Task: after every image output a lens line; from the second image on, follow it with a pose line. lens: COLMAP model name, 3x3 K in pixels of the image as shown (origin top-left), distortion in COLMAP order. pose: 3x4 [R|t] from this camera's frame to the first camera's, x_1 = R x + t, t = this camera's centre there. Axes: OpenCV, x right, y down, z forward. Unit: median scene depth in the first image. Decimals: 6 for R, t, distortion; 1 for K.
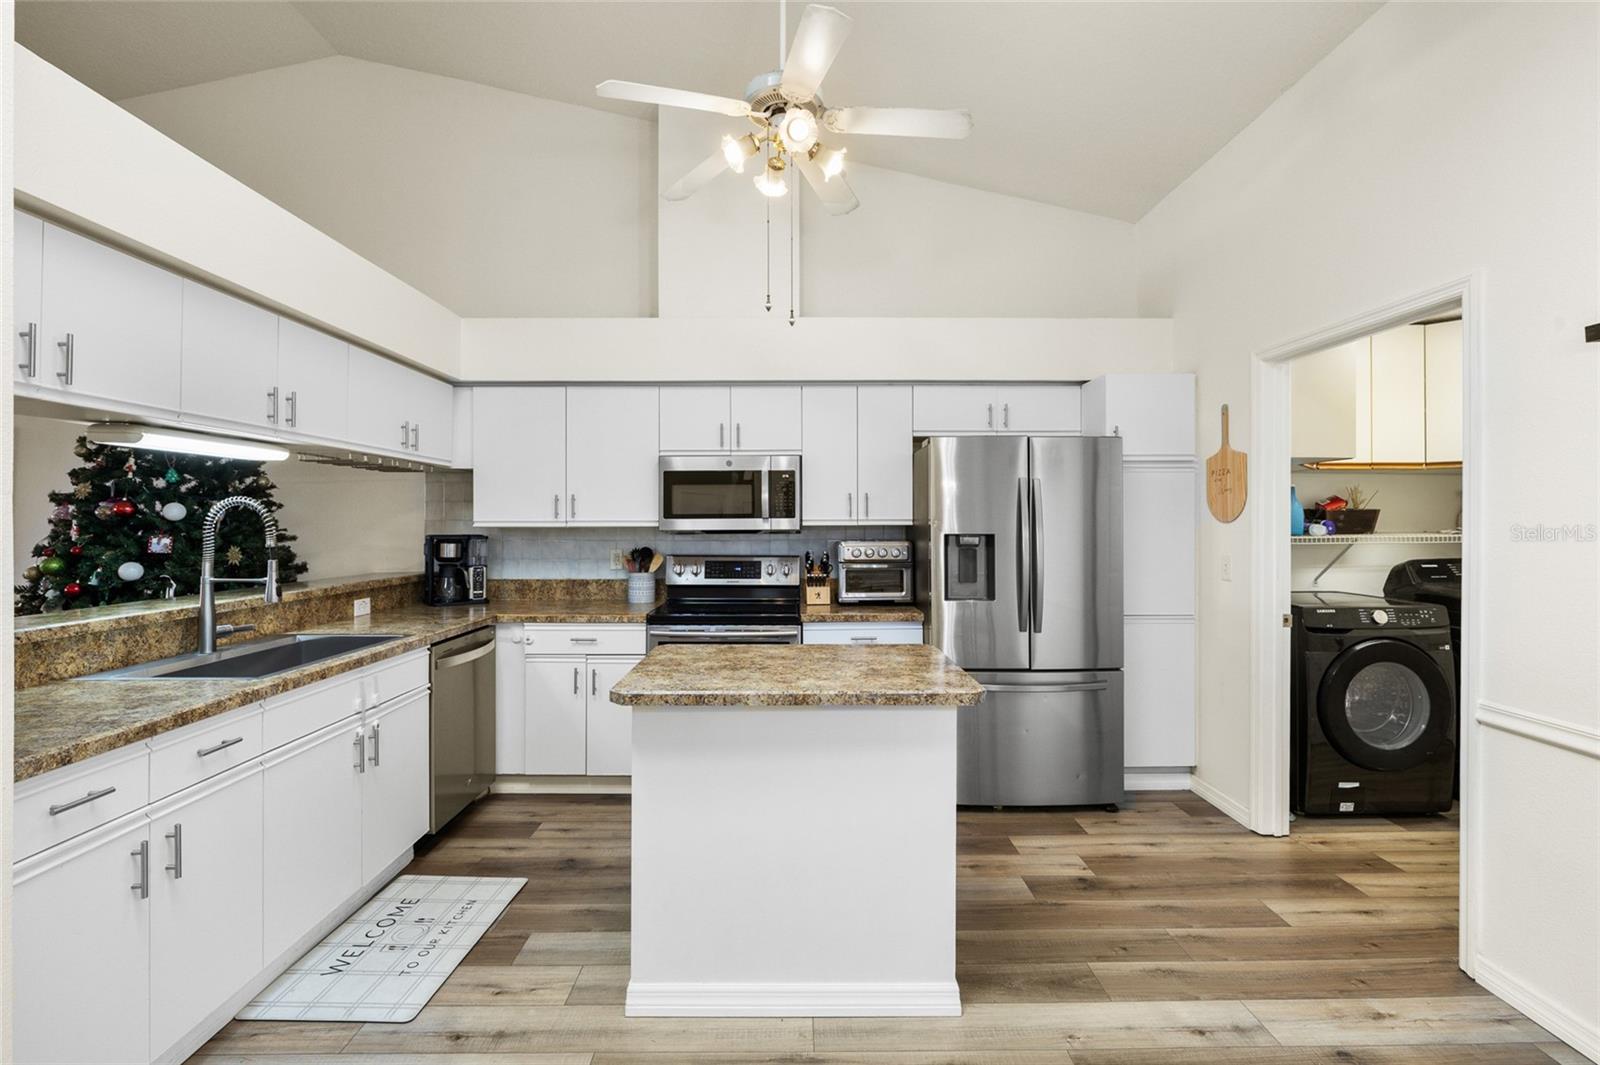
lens RADIAL K [[716.4, 0, 801.0], [0, 716.4, 519.6], [0, 0, 1]] dist [-0.004949, -0.000121]
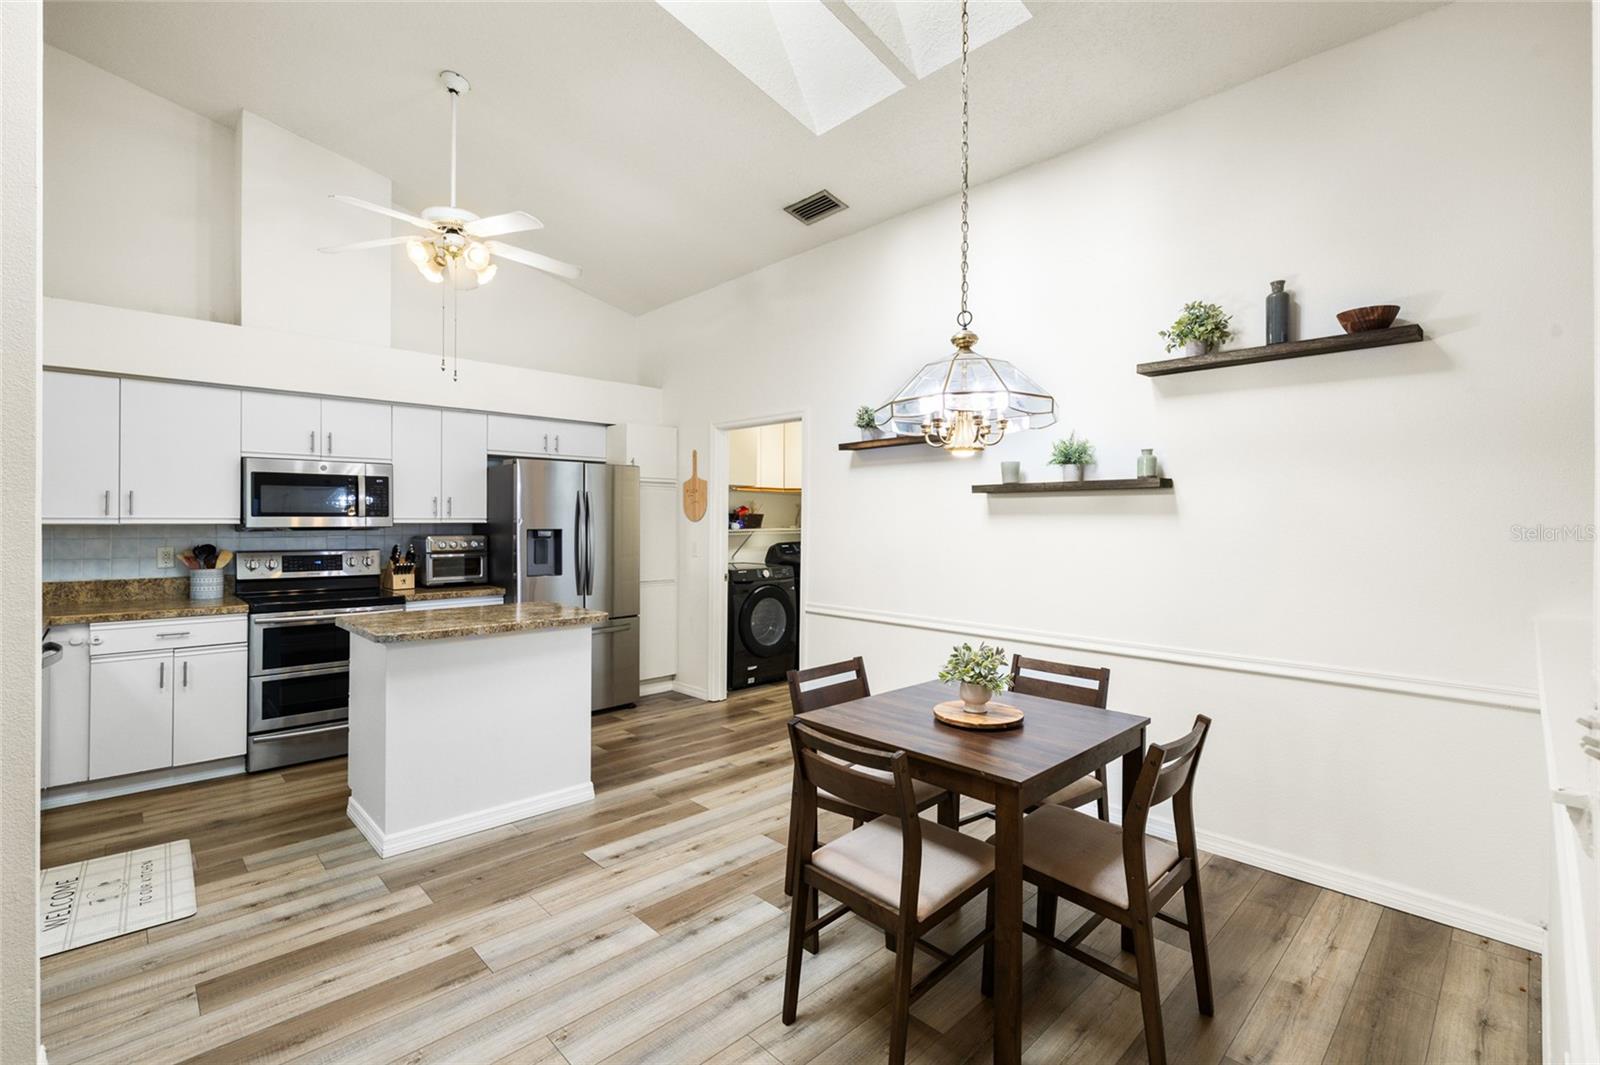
lens RADIAL K [[707.9, 0, 803.1], [0, 707.9, 528.3], [0, 0, 1]] dist [-0.001390, -0.000153]
pose [[0.725120, -0.003907, 0.688611, -0.342967], [-0.006409, 0.999902, 0.012422, -0.002130], [-0.688593, -0.013421, 0.725024, -0.352235]]
